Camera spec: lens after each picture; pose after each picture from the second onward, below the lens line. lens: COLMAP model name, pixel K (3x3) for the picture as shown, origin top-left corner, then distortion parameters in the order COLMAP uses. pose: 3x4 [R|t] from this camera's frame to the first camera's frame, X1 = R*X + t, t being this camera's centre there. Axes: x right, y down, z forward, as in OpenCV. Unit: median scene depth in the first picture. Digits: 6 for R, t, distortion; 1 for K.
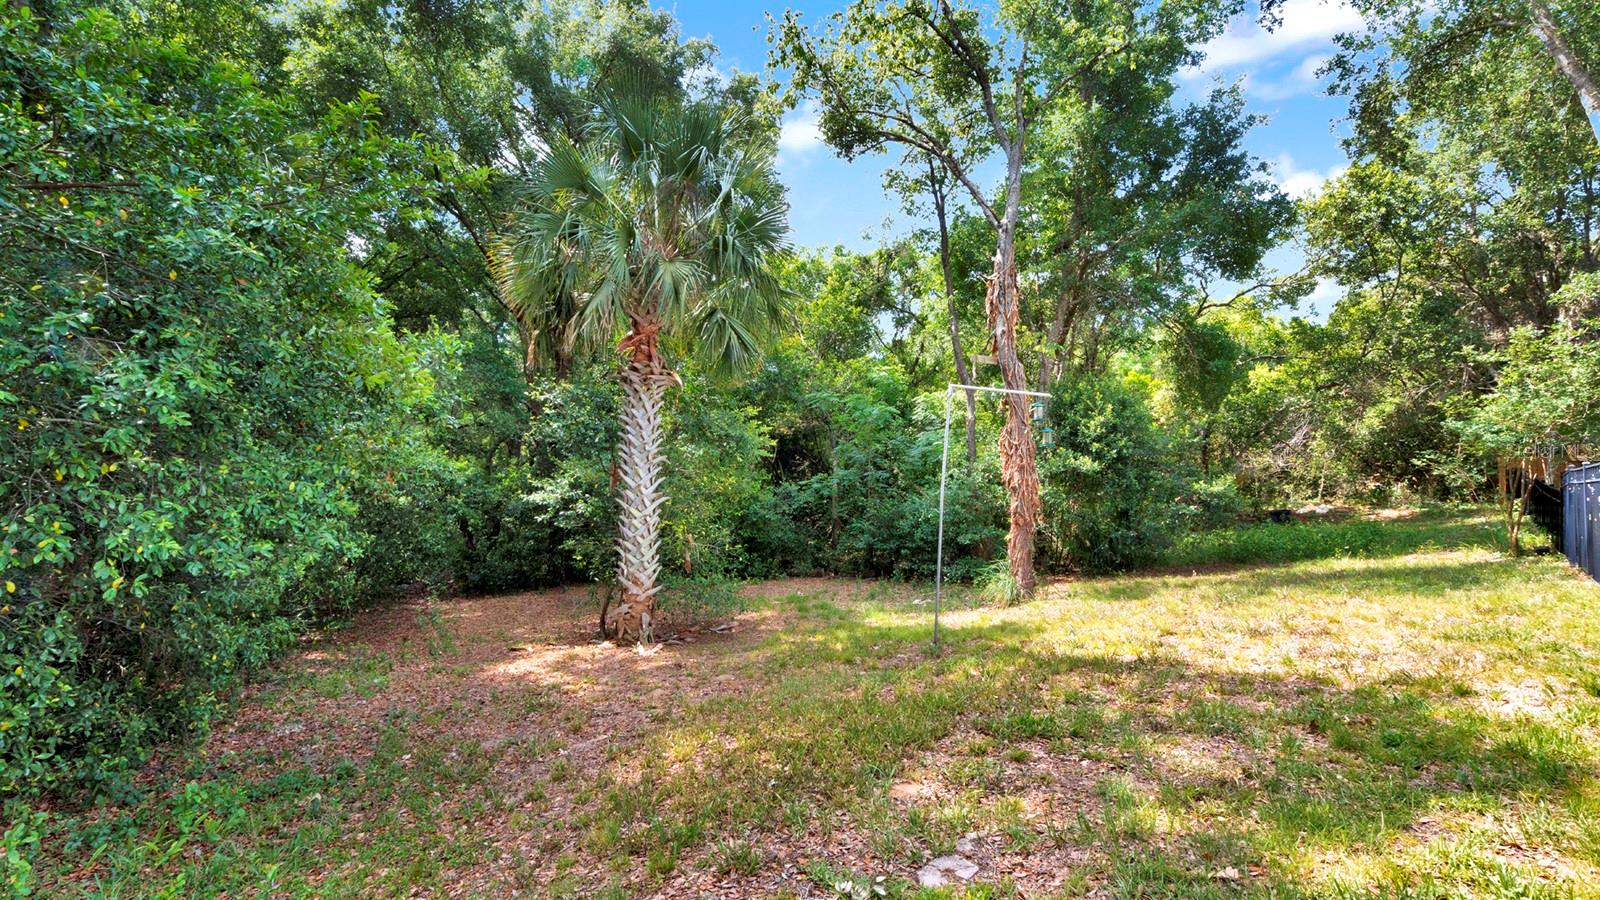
lens RADIAL K [[737.8, 0, 799.2], [0, 737.8, 449.6], [0, 0, 1]] dist [-0.001924, 0.002067]
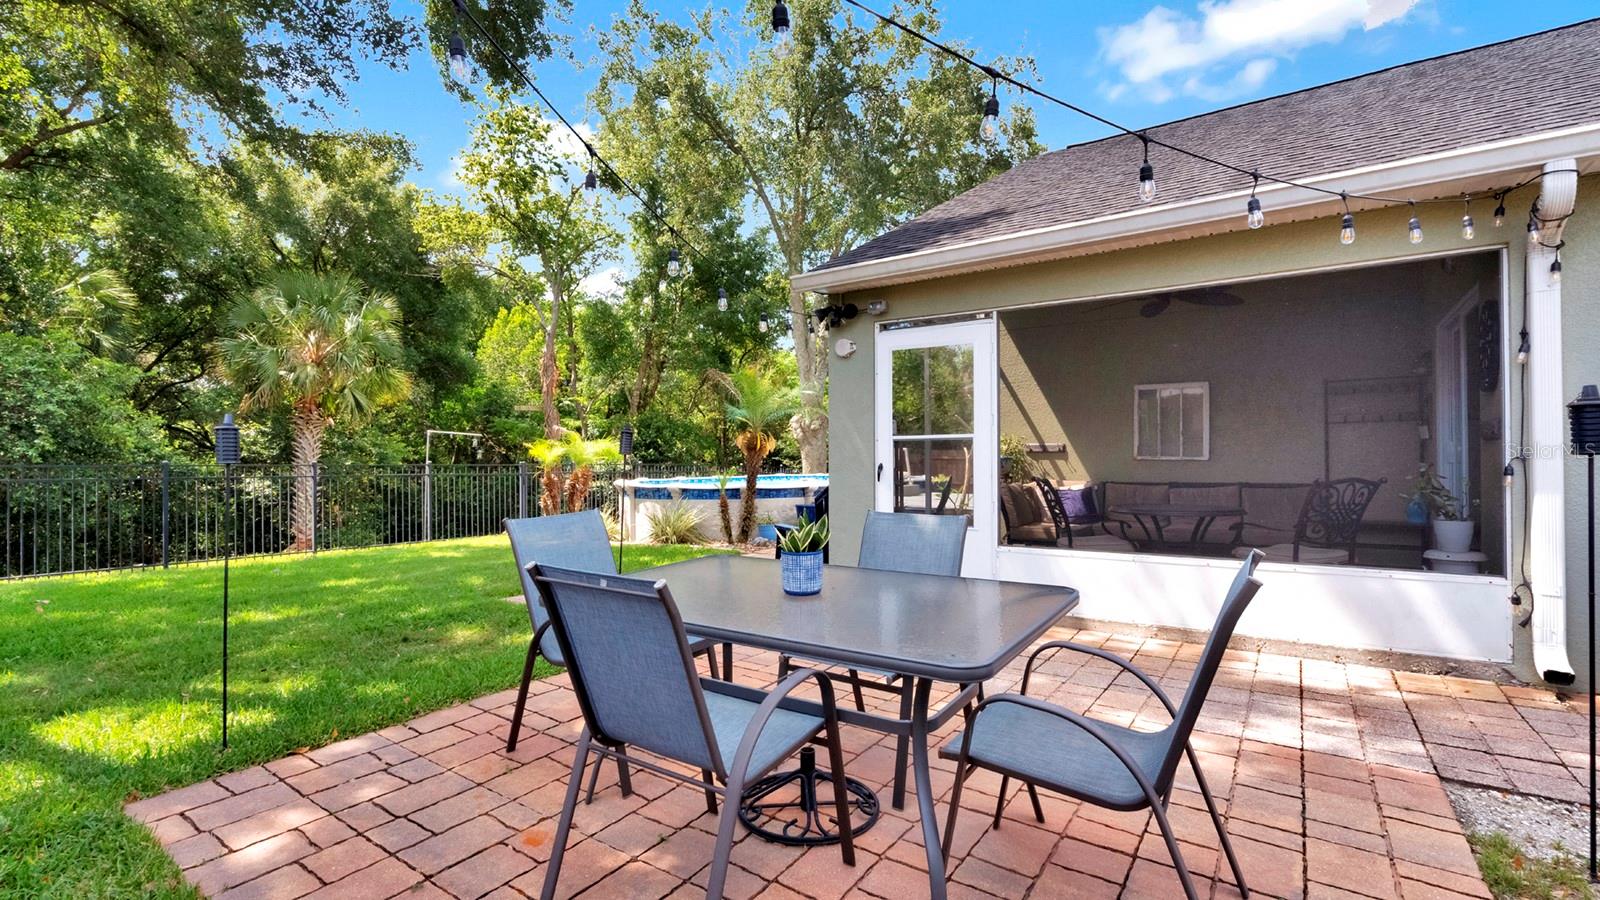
lens RADIAL K [[737.8, 0, 799.0], [0, 737.8, 450.4], [0, 0, 1]] dist [-0.001924, 0.002067]
pose [[0.990876, -0.008272, 0.134519, 0.760868], [0.007734, 0.999960, 0.004528, -0.025787], [-0.134551, -0.003446, 0.990901, -0.995965]]
